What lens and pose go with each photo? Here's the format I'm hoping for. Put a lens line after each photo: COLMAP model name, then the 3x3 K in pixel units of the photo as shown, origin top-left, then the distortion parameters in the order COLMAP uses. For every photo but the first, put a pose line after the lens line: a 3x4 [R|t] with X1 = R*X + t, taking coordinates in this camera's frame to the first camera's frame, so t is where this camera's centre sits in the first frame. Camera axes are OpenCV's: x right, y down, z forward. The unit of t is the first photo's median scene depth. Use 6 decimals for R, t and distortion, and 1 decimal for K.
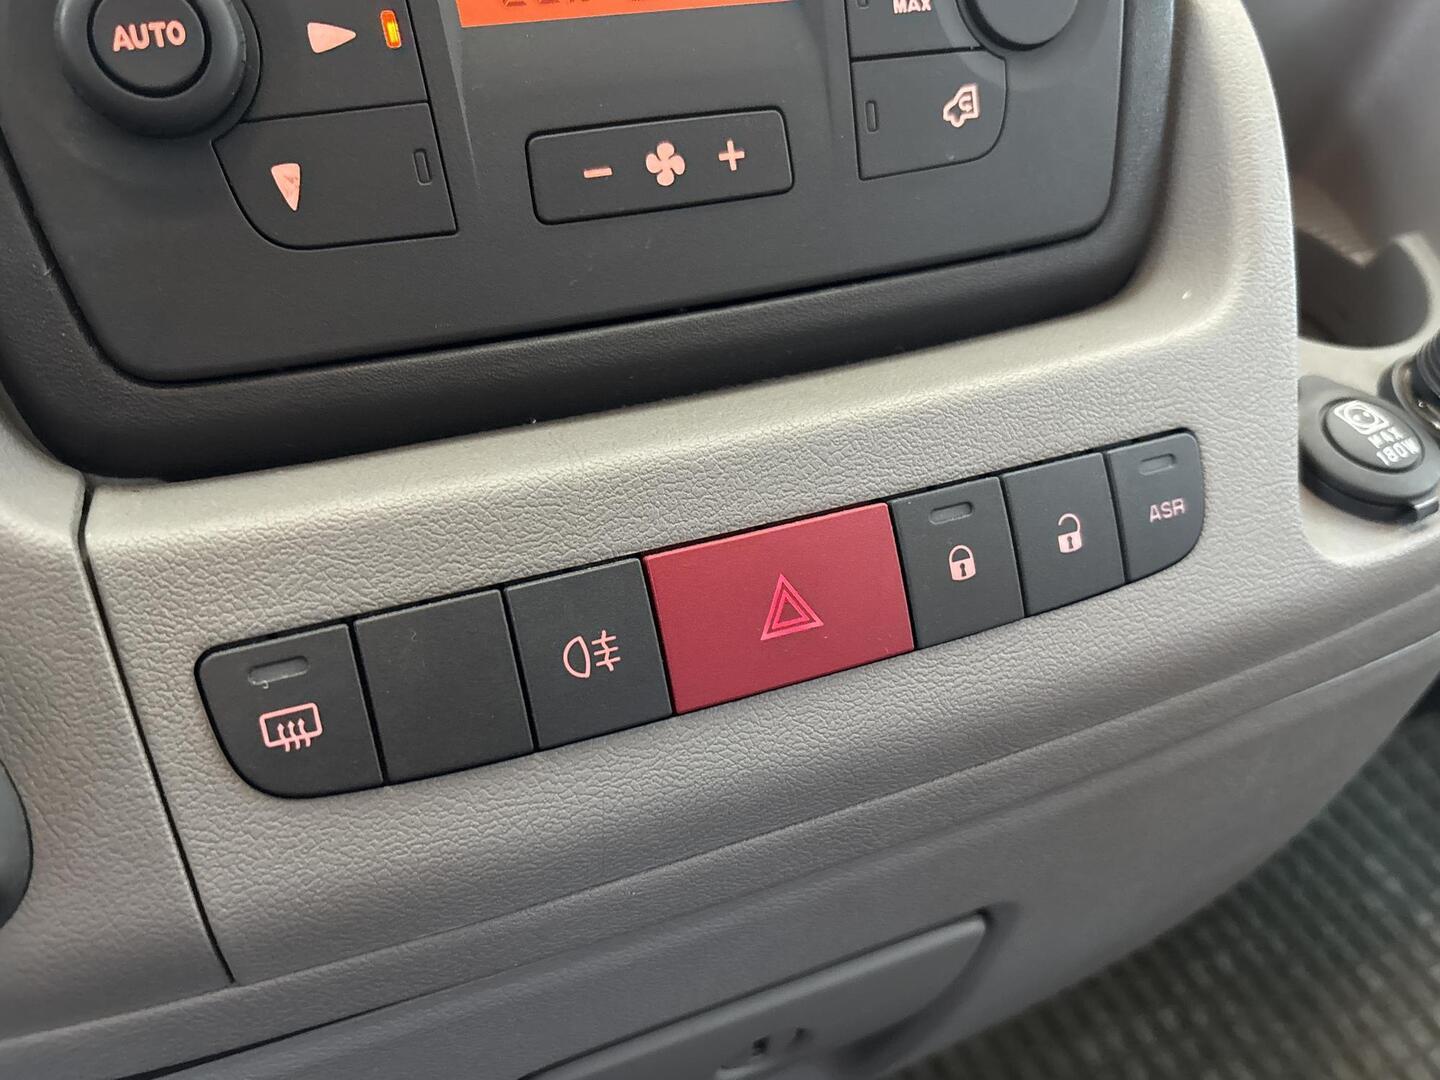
lens RADIAL K [[1273.6, 0, 720.0], [0, 1273.6, 540.0], [0, 0, 1]] dist [-0.034796, -0.007084]
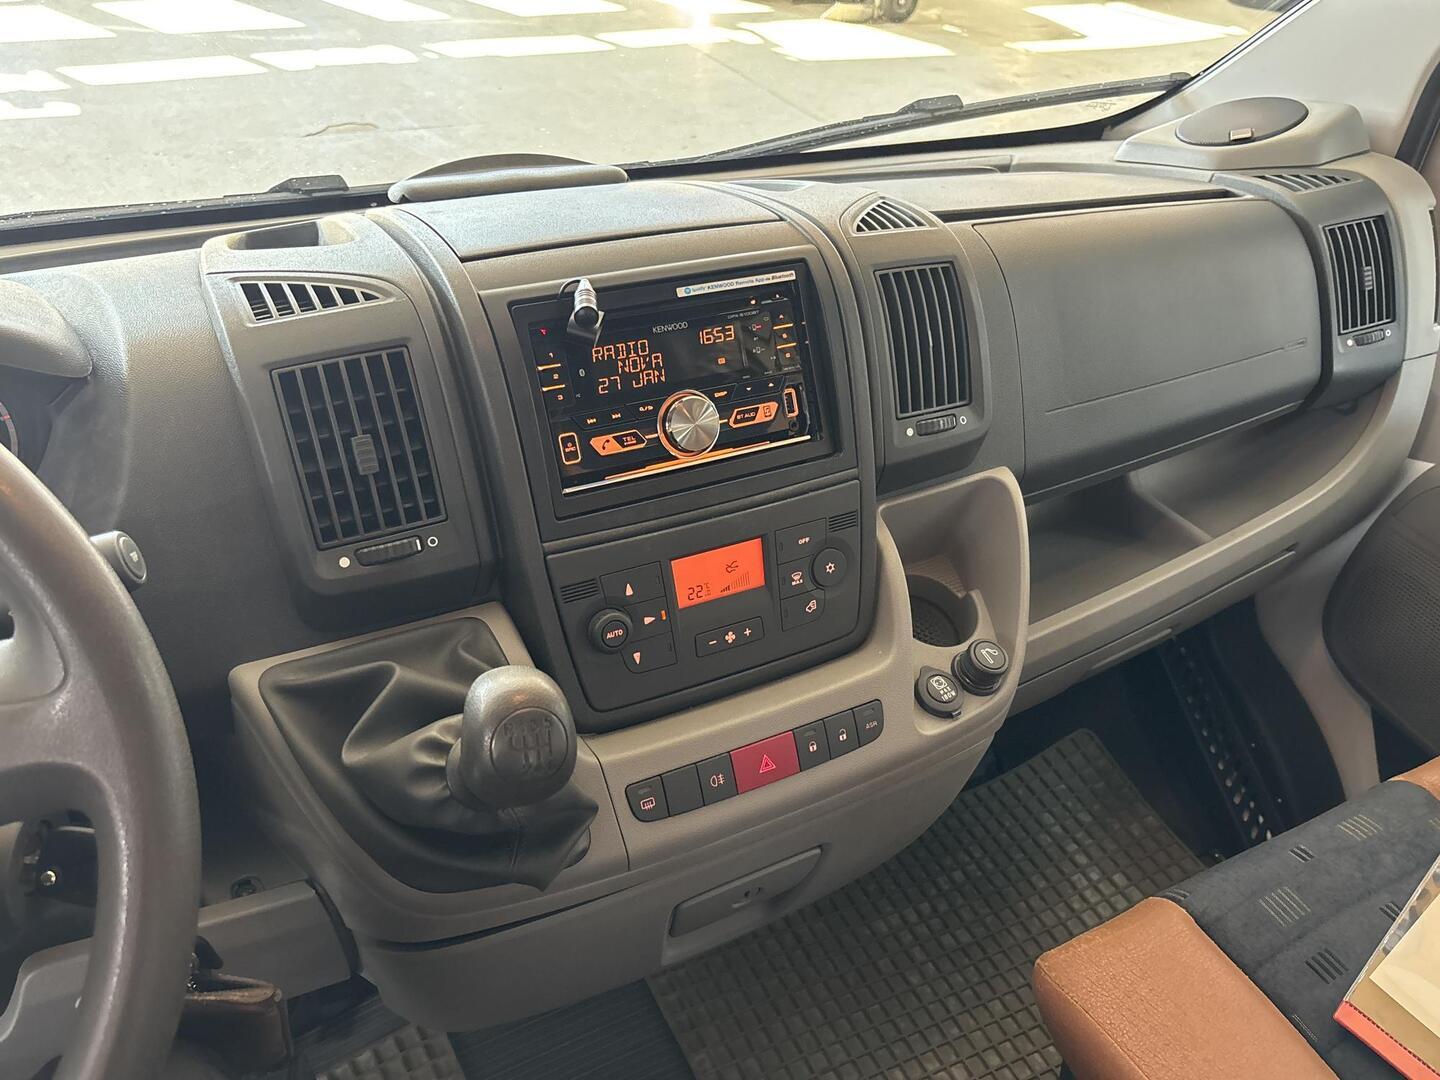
lens RADIAL K [[1176.6, 0, 705.5], [0, 1176.6, 536.8], [0, 0, 1]] dist [0.009968, -0.075298]
pose [[0.994226, -0.012200, 0.106611, -0.395105], [0.011125, 0.999881, 0.010670, -0.529617], [-0.106729, -0.009423, 0.994244, -1.953244]]
